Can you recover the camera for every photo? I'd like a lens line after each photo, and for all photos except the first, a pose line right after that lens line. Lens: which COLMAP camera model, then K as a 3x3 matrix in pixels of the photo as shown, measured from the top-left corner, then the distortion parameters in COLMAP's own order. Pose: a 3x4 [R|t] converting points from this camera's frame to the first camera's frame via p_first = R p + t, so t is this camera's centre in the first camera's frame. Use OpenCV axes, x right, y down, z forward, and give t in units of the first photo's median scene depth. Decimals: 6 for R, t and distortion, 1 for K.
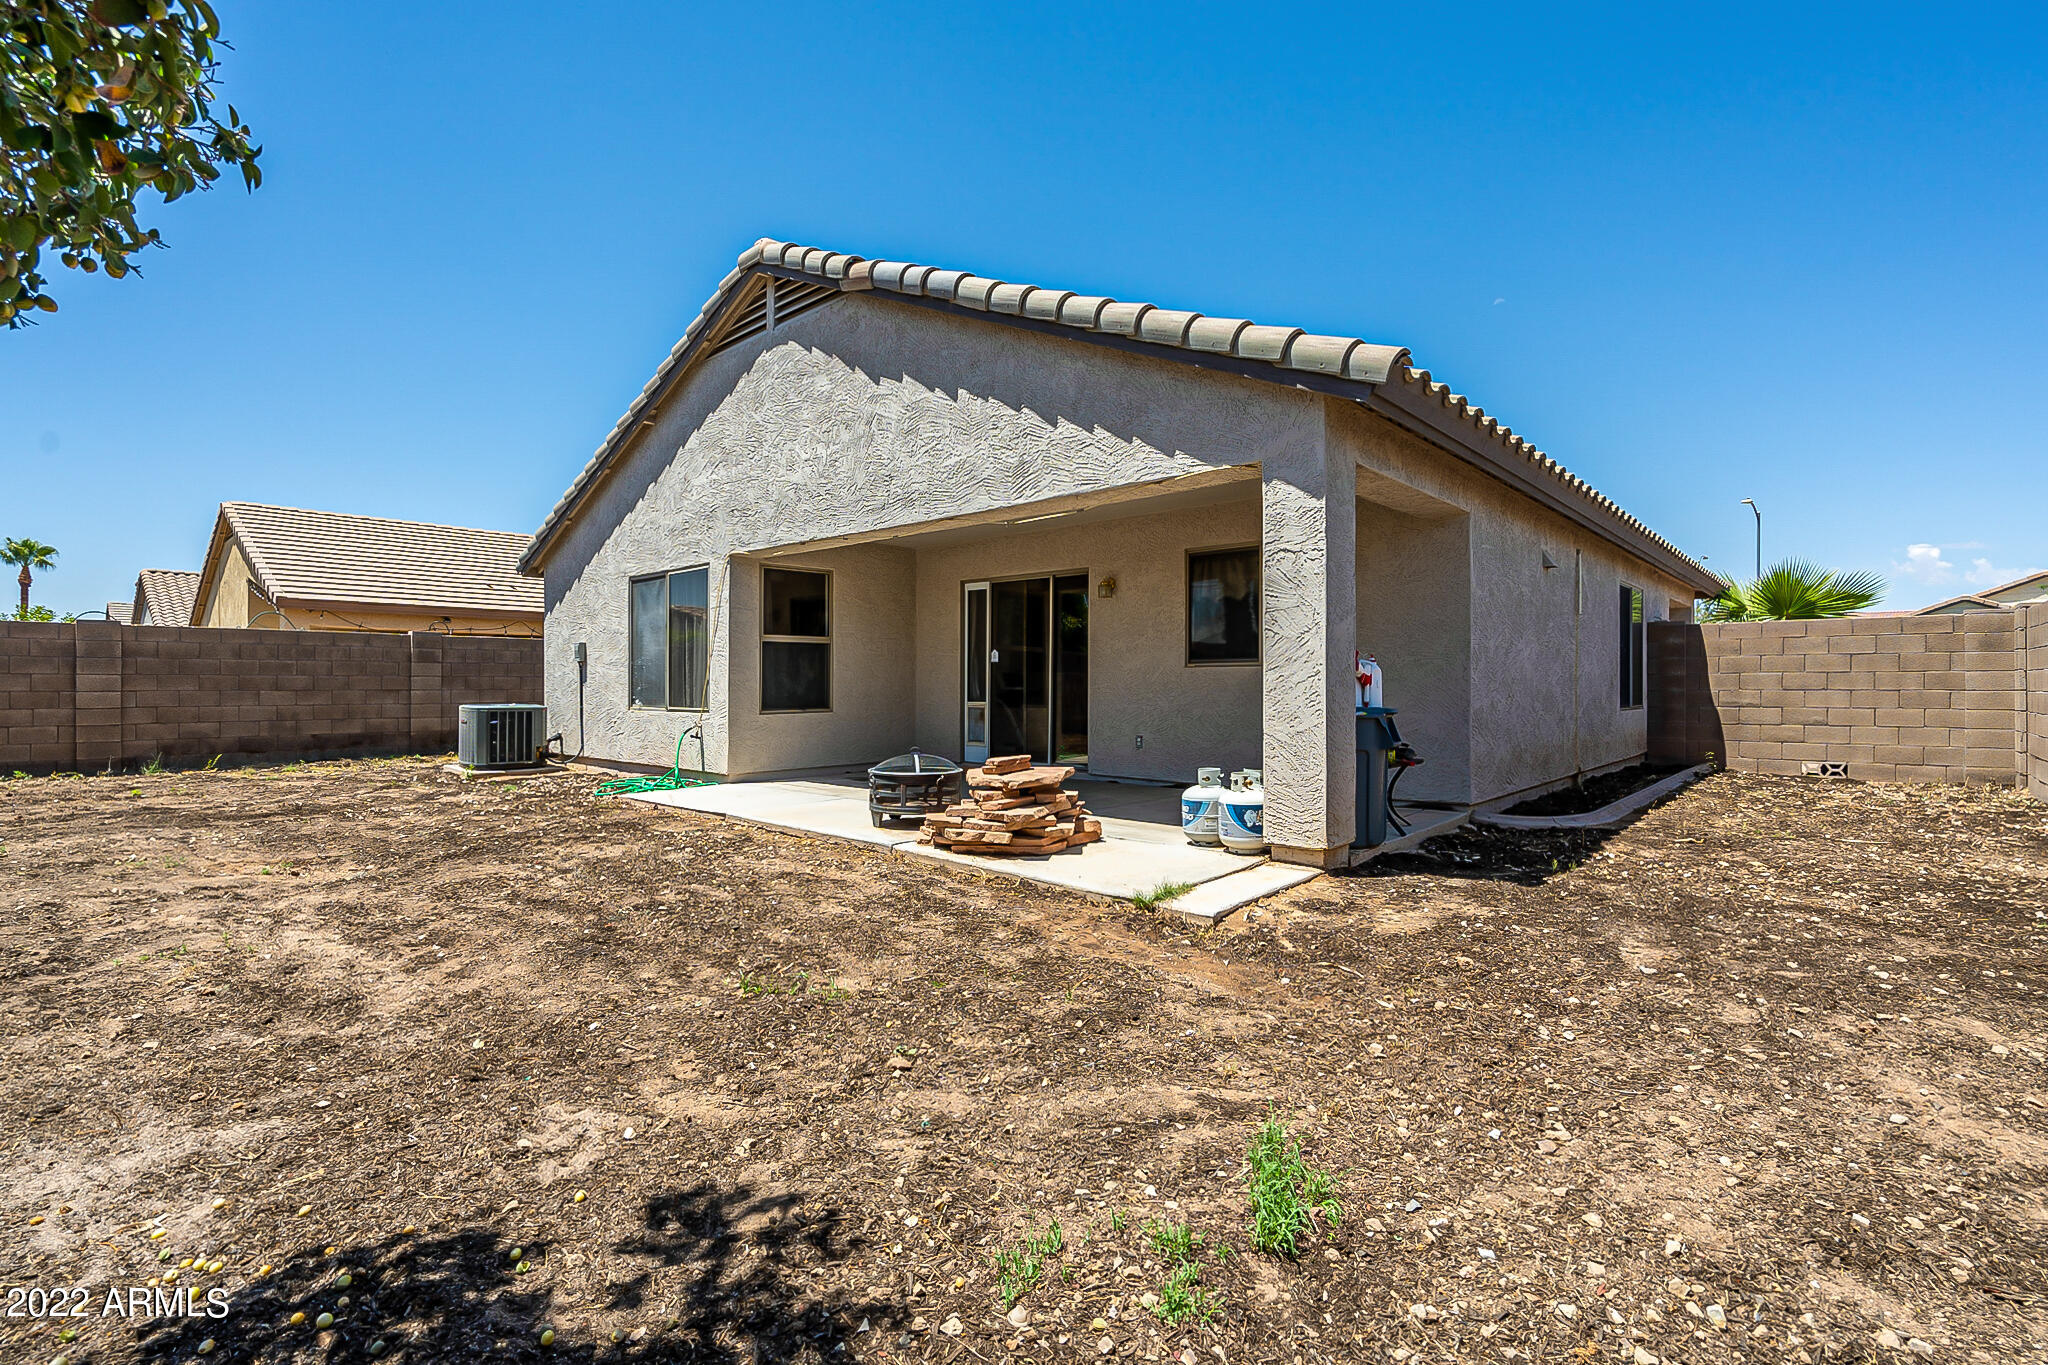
lens RADIAL K [[918.8, 0, 1024.0], [0, 918.8, 682.5], [0, 0, 1]] dist [-0.000621, 0.000343]
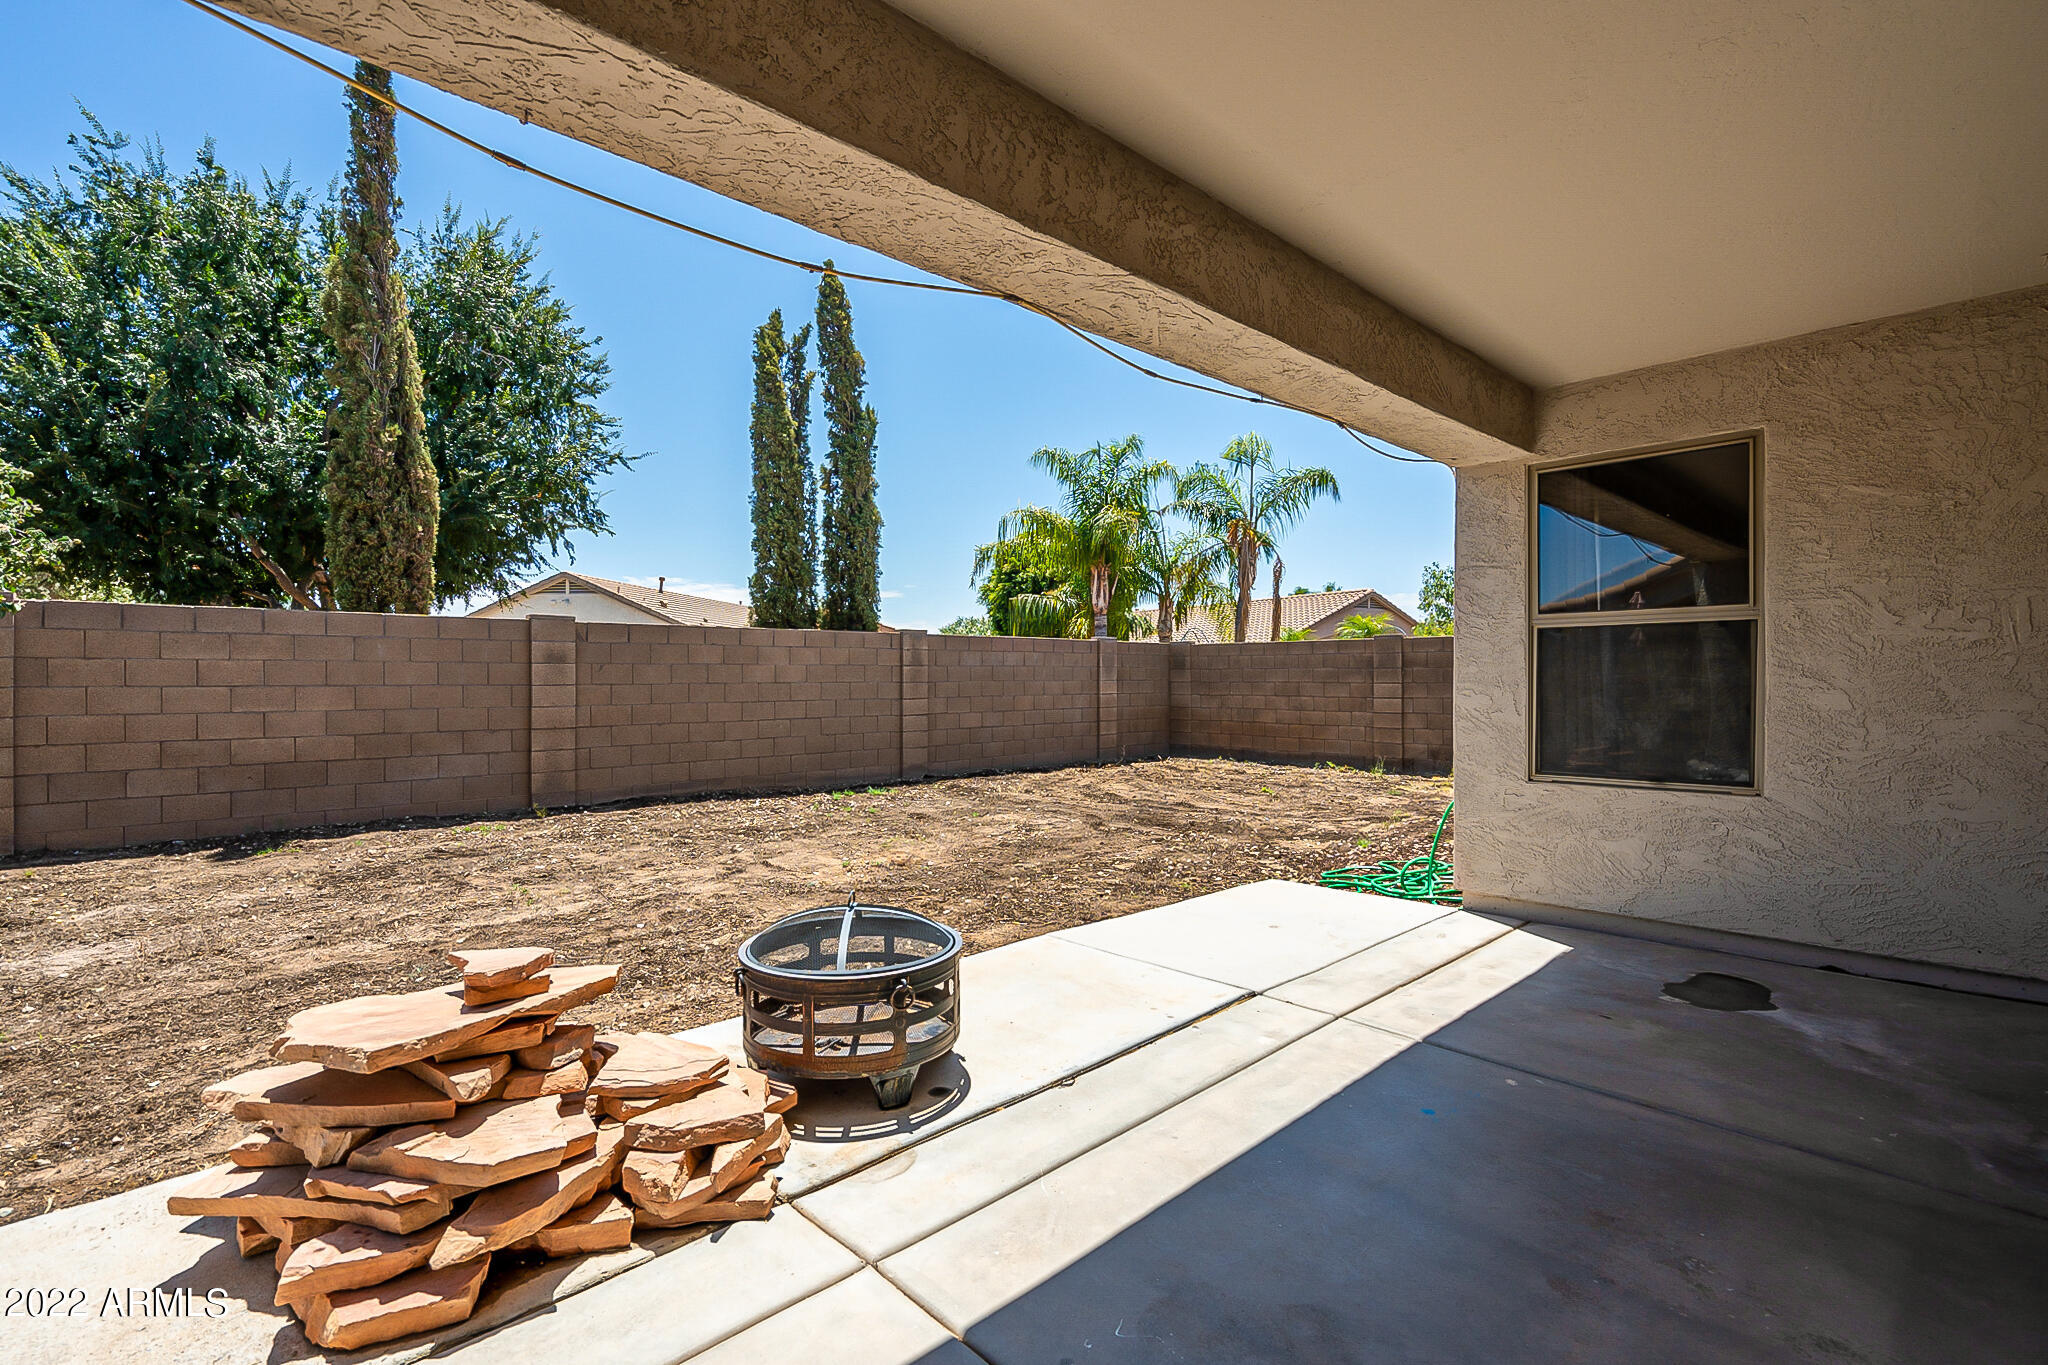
lens RADIAL K [[942.0, 0, 1021.0], [0, 942.0, 684.3], [0, 0, 1]] dist [-0.002874, -0.000181]
pose [[-0.064495, 0.006824, -0.997895, 0.209446], [0.003104, 0.999973, 0.006638, -0.019011], [0.997913, -0.002669, -0.064515, 0.730063]]
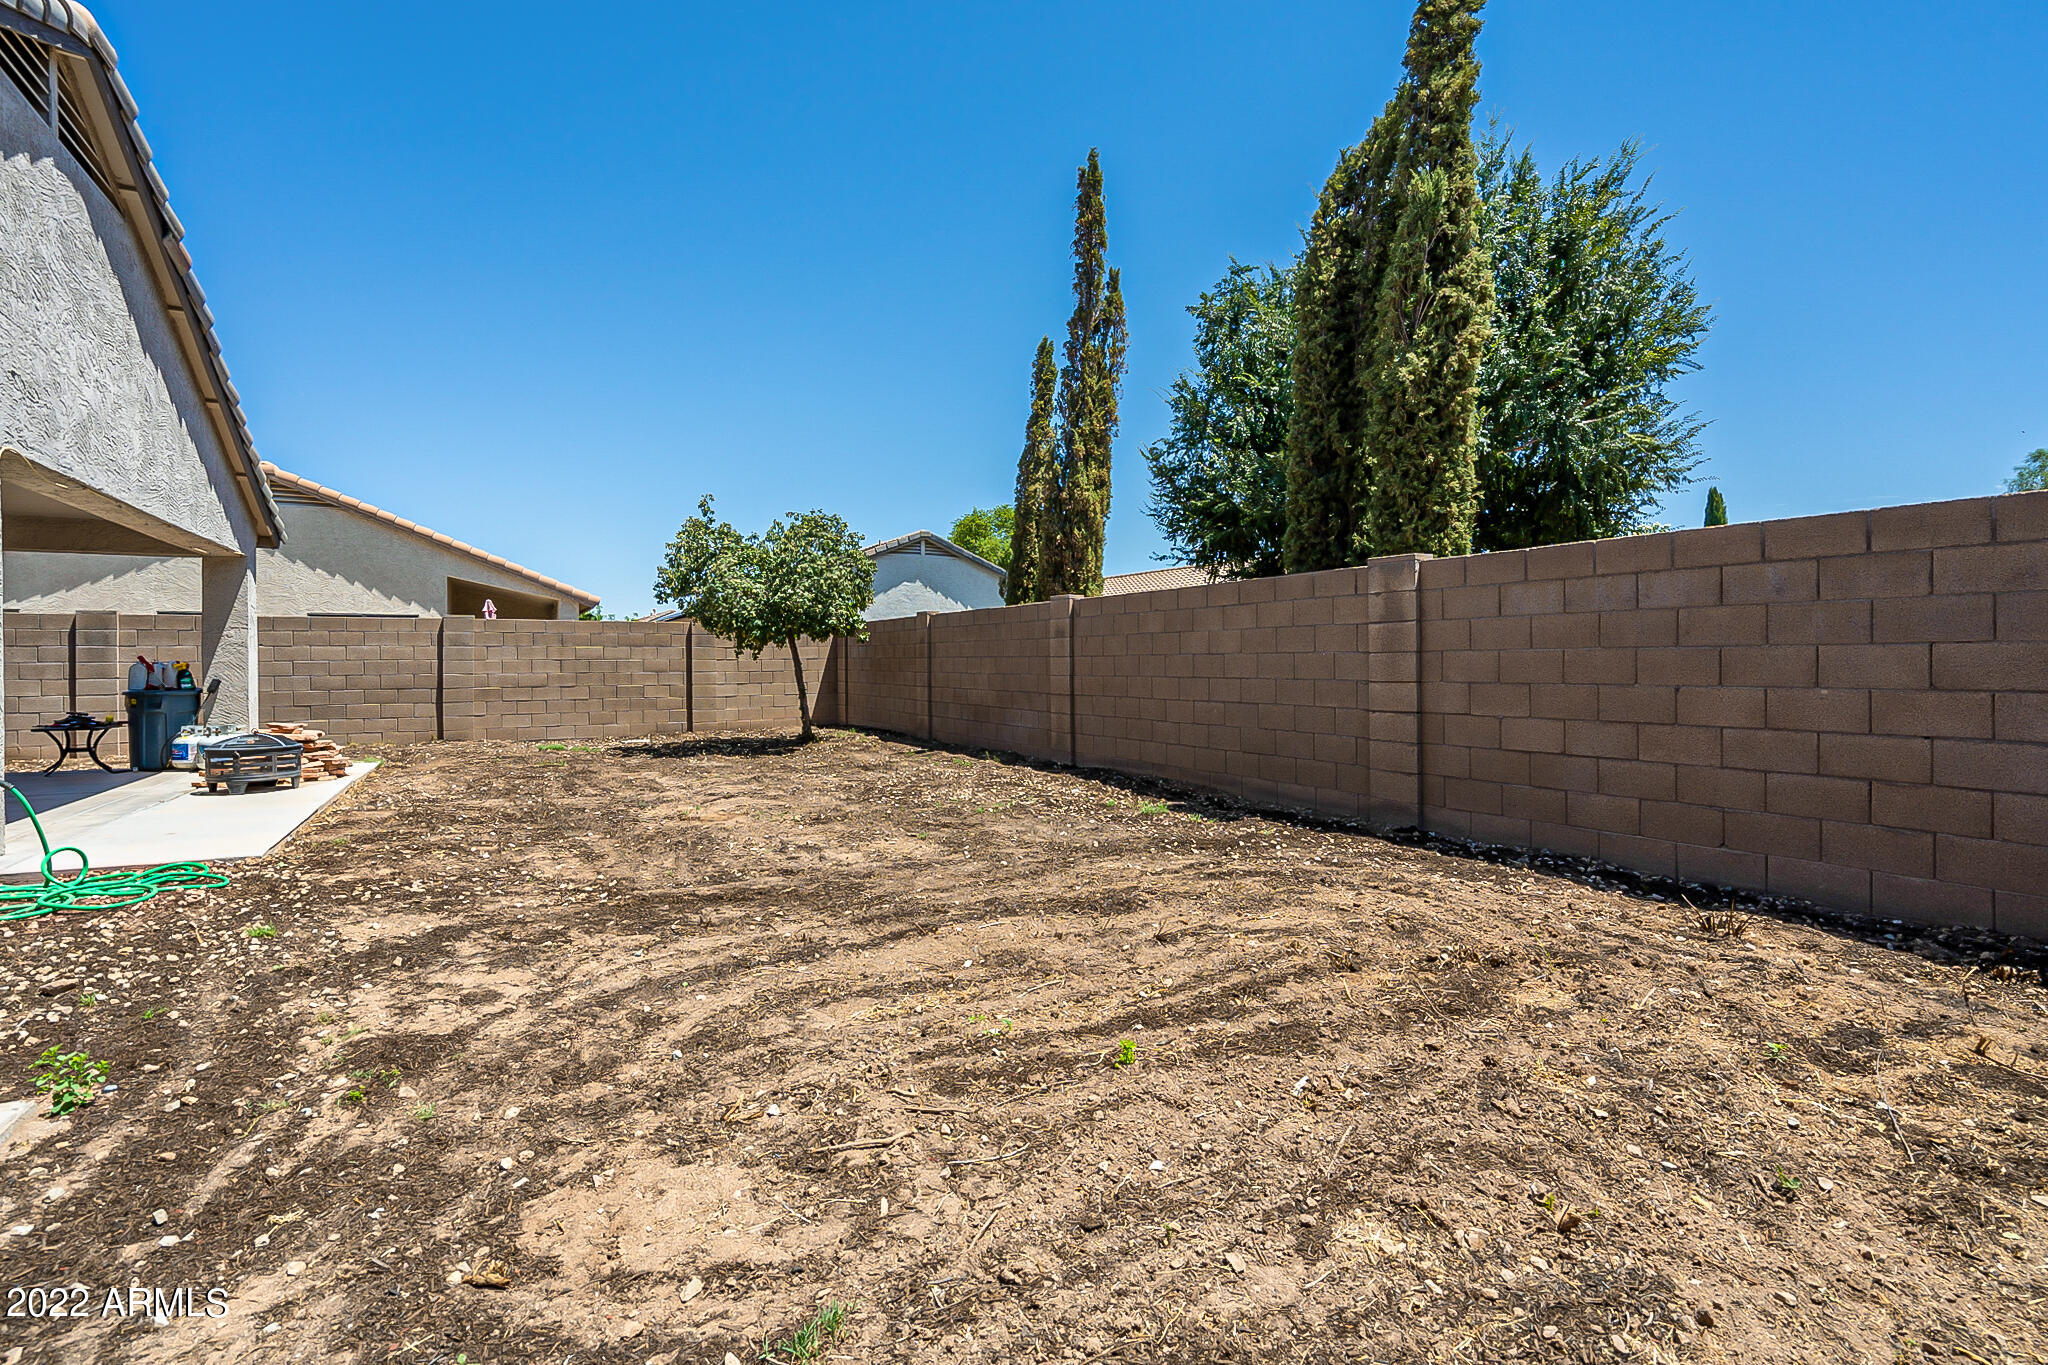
lens RADIAL K [[940.0, 0, 1028.0], [0, 940.0, 659.7], [0, 0, 1]] dist [-0.002106, 0.000140]
pose [[-0.951466, 0.006200, 0.307691, -0.987875], [0.006139, 0.999980, -0.001164, -0.009210], [-0.307692, 0.000782, -0.951486, 1.239662]]
